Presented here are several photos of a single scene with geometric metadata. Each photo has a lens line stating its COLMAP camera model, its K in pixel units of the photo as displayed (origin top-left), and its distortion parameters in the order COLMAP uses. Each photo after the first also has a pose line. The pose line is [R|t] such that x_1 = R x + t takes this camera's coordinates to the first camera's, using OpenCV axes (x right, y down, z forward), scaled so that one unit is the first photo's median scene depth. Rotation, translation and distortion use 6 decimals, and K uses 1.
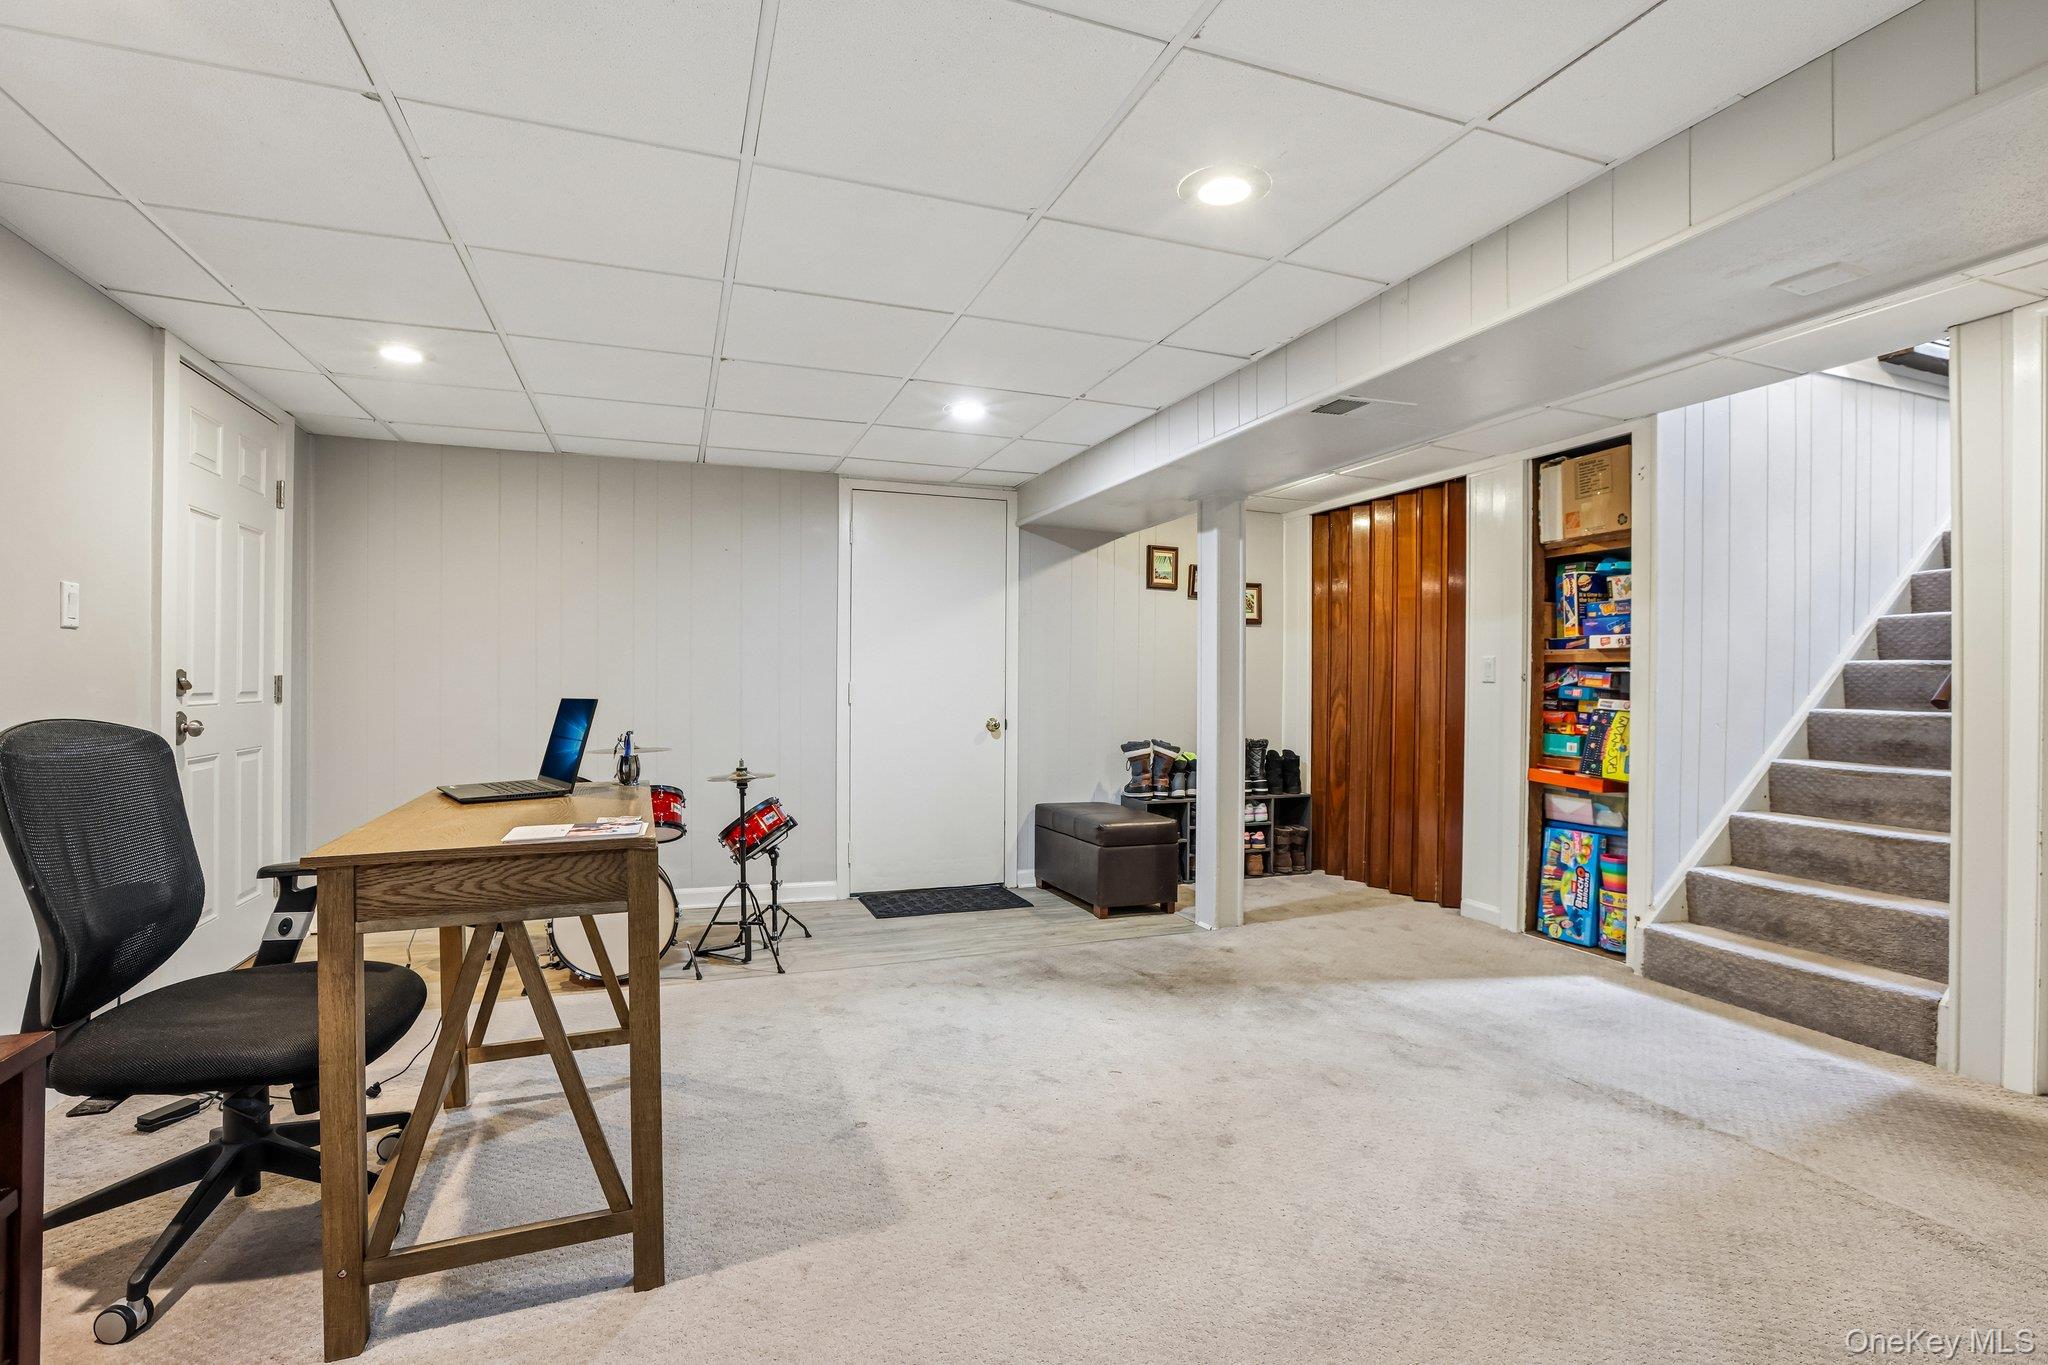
lens RADIAL K [[949.0, 0, 1017.1], [0, 949.0, 675.2], [0, 0, 1]] dist [-0.046731, 0.020689]
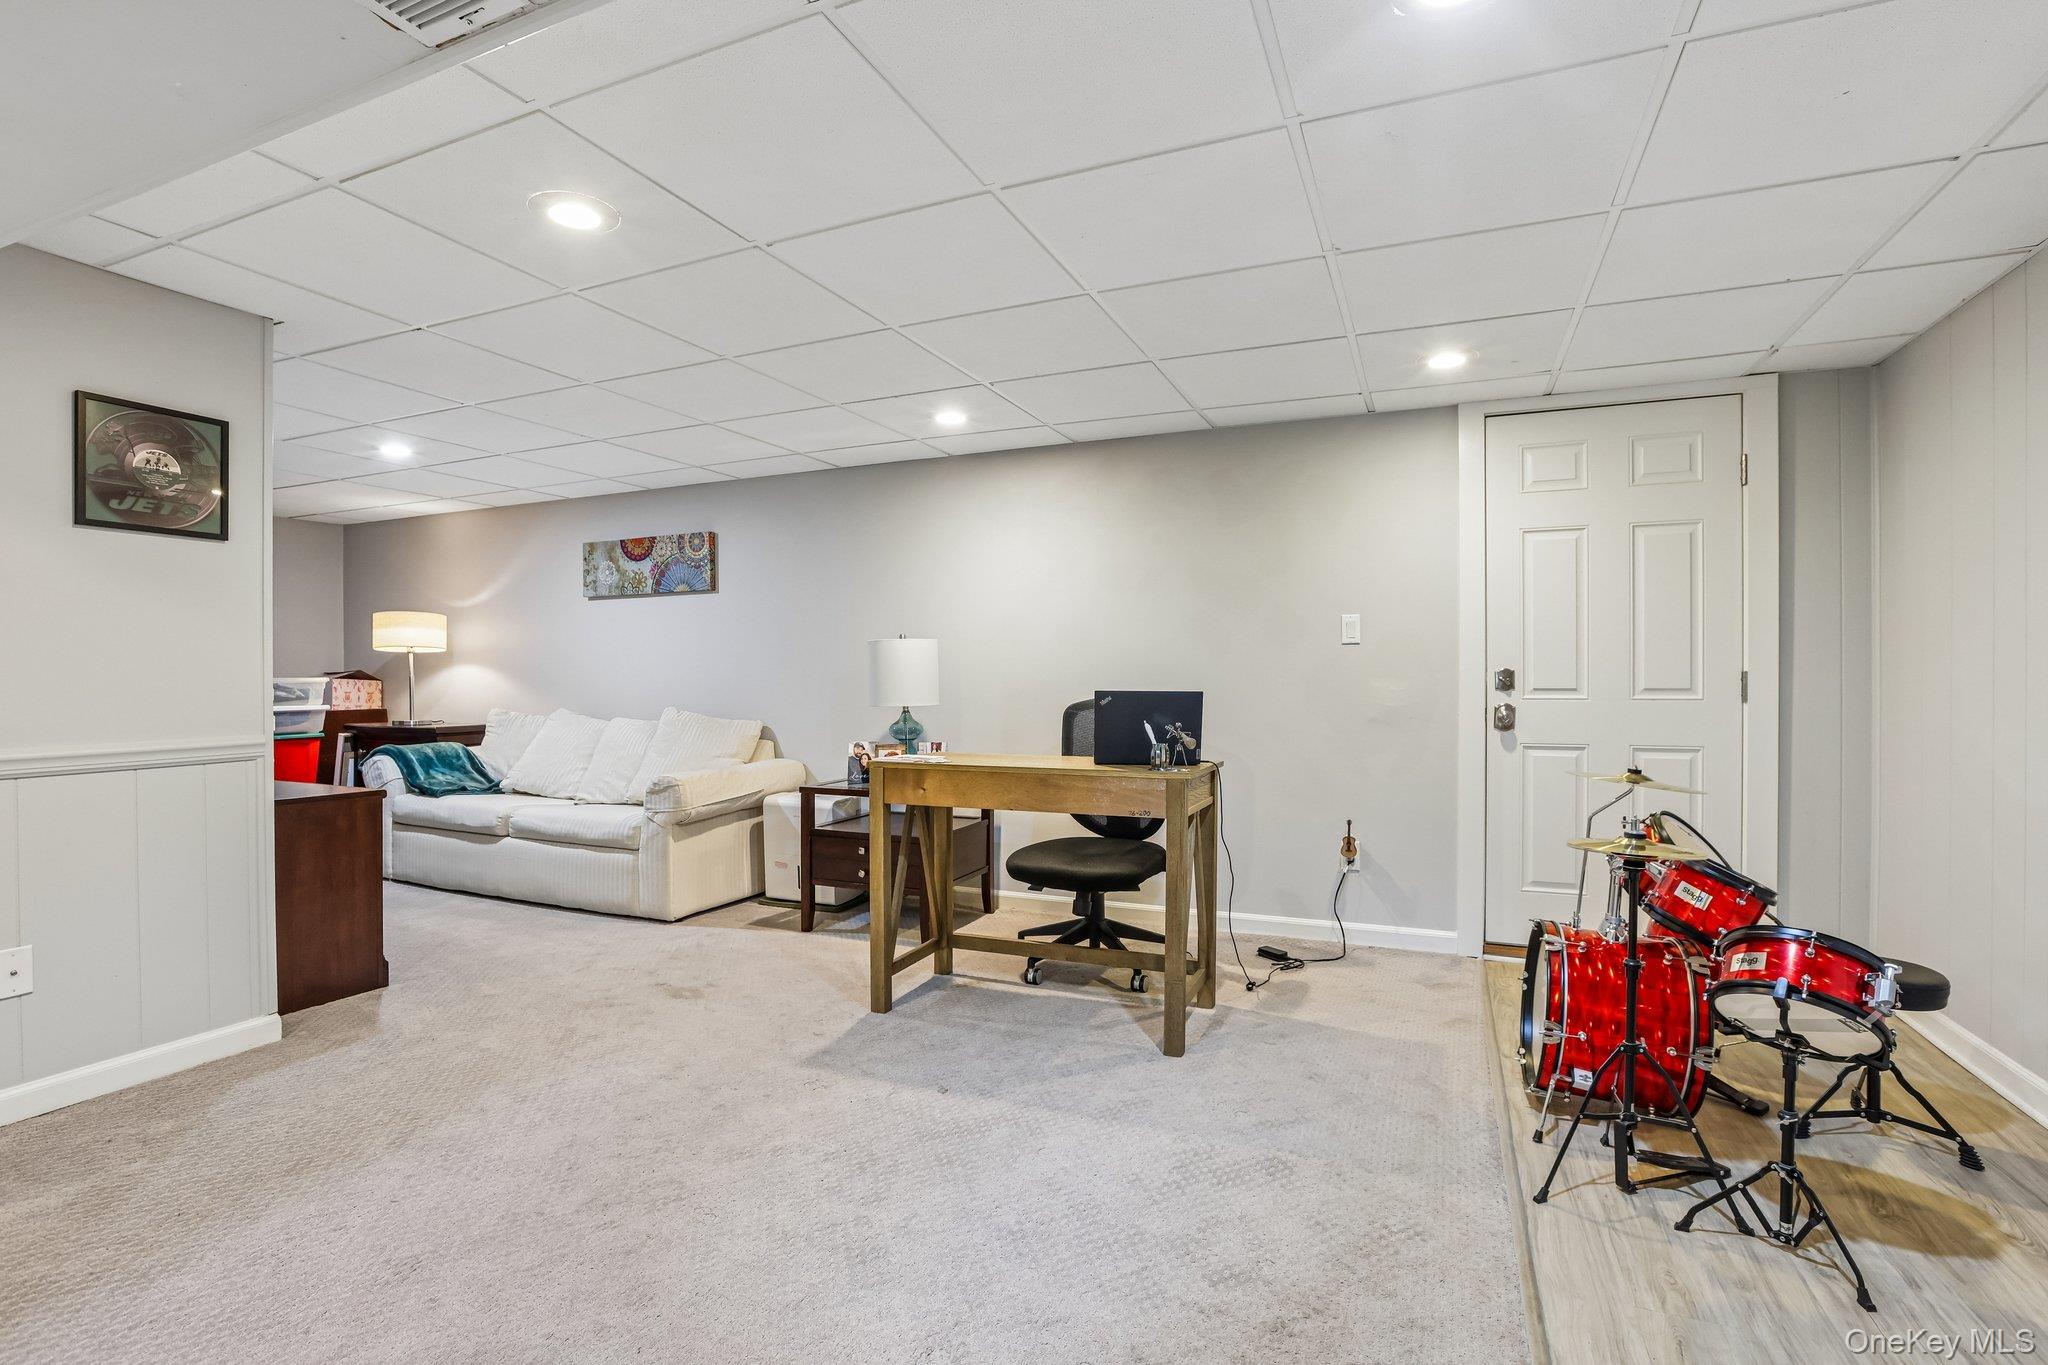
lens RADIAL K [[969.4, 0, 1015.0], [0, 969.4, 690.7], [0, 0, 1]] dist [-0.067557, 0.021964]
pose [[-0.687375, 0.006104, -0.726277, 0.391651], [0.004830, 0.999981, 0.003832, 0.013883], [0.726287, -0.000874, -0.687391, 1.249227]]
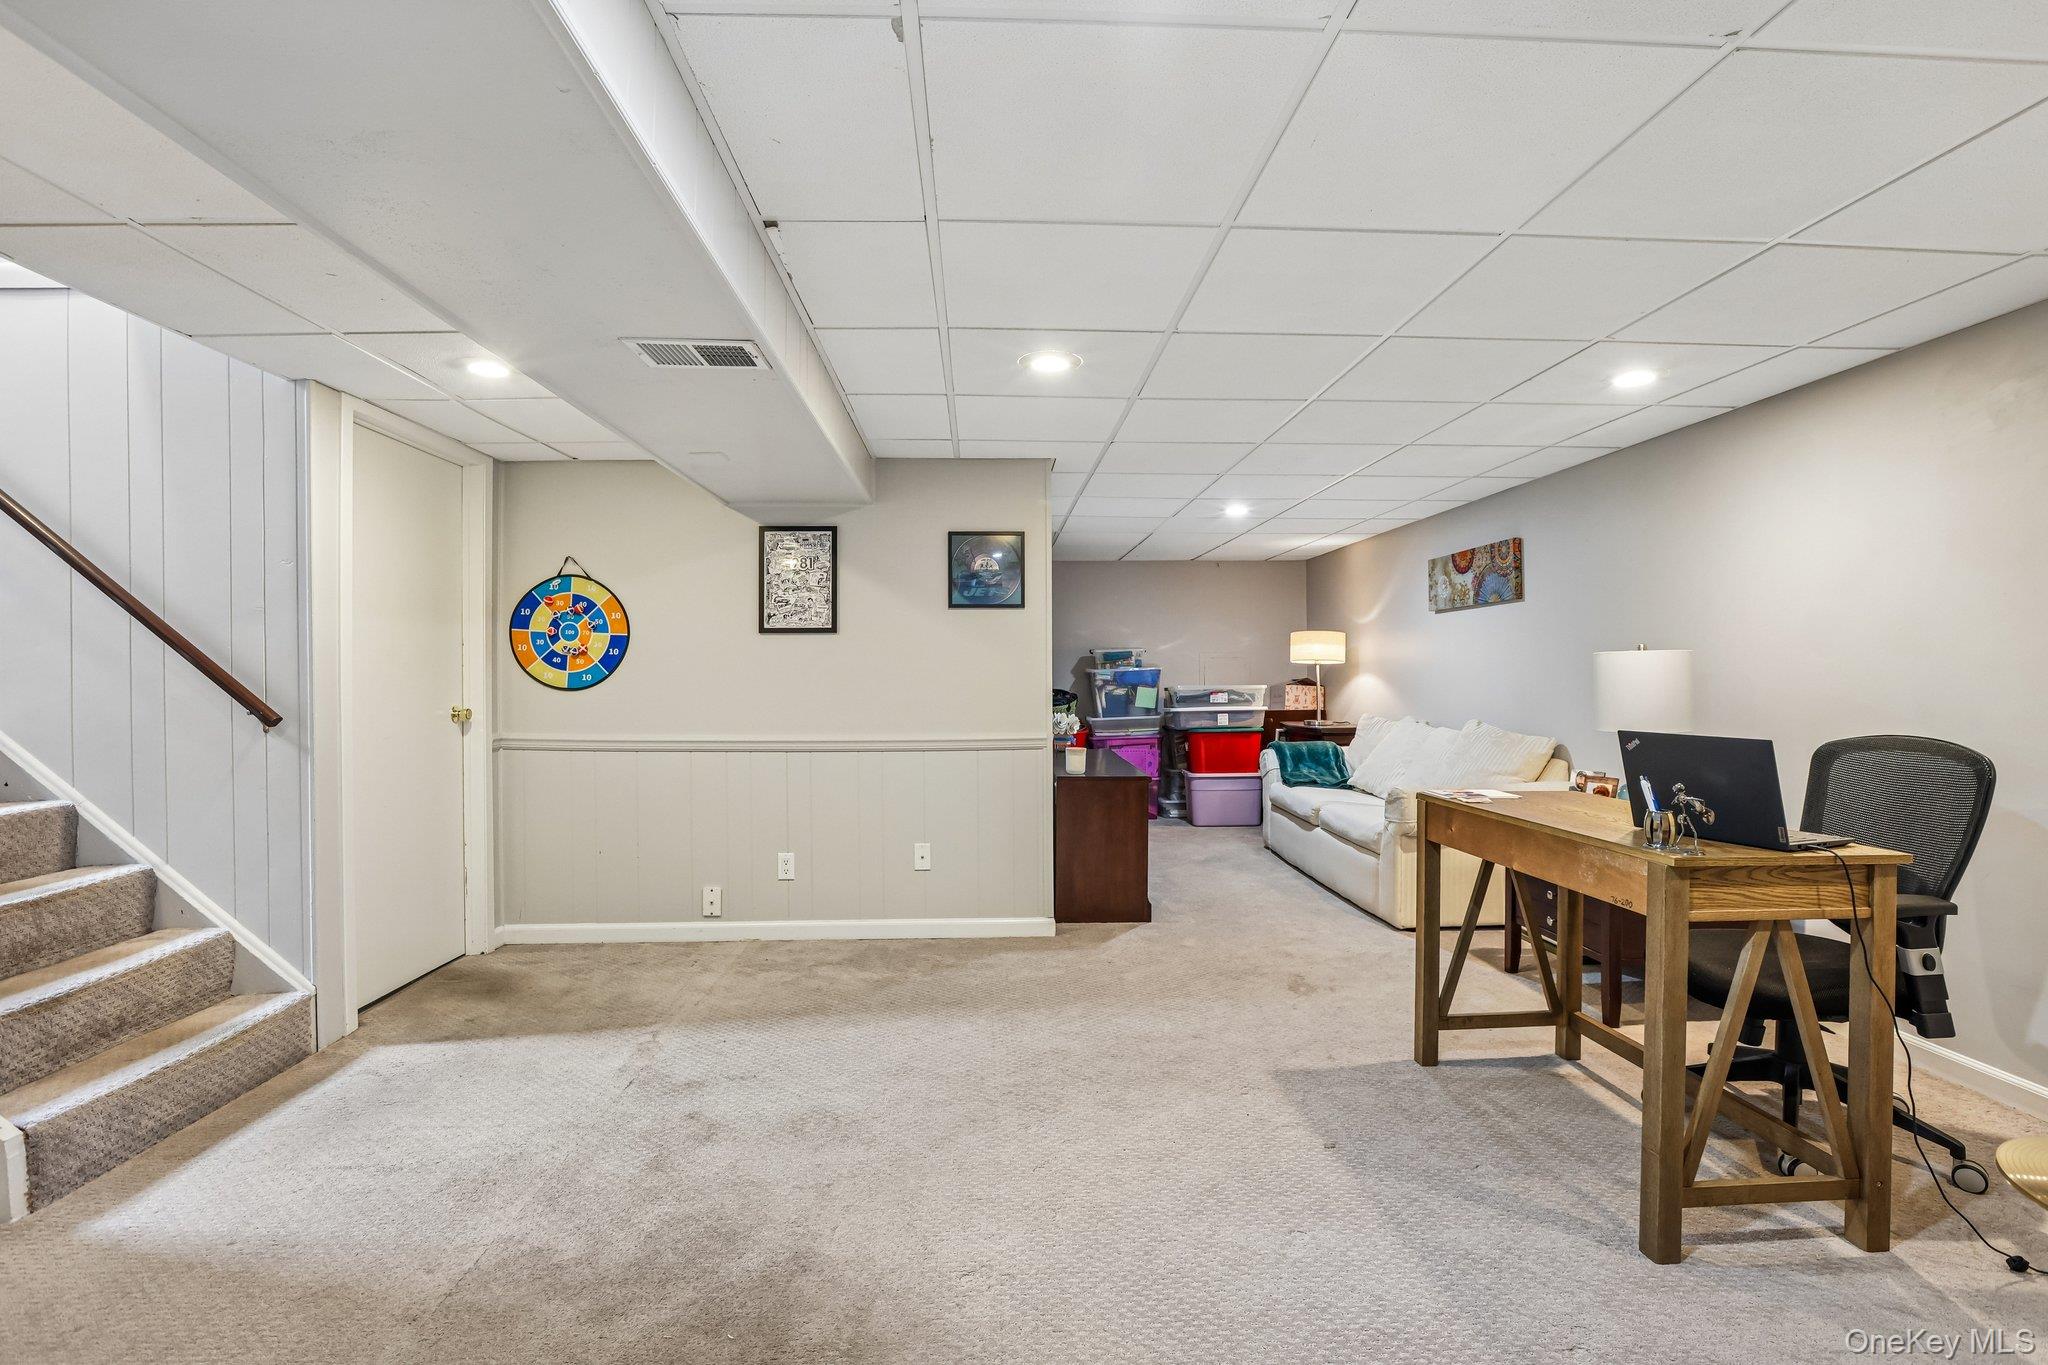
lens RADIAL K [[949.0, 0, 1025.4], [0, 949.0, 657.5], [0, 0, 1]] dist [-0.065245, 0.020278]
pose [[-0.954511, 0.005318, 0.298128, -0.106835], [-0.002392, 0.999672, -0.025493, -0.014967], [-0.298166, -0.025047, -0.954185, 1.427065]]
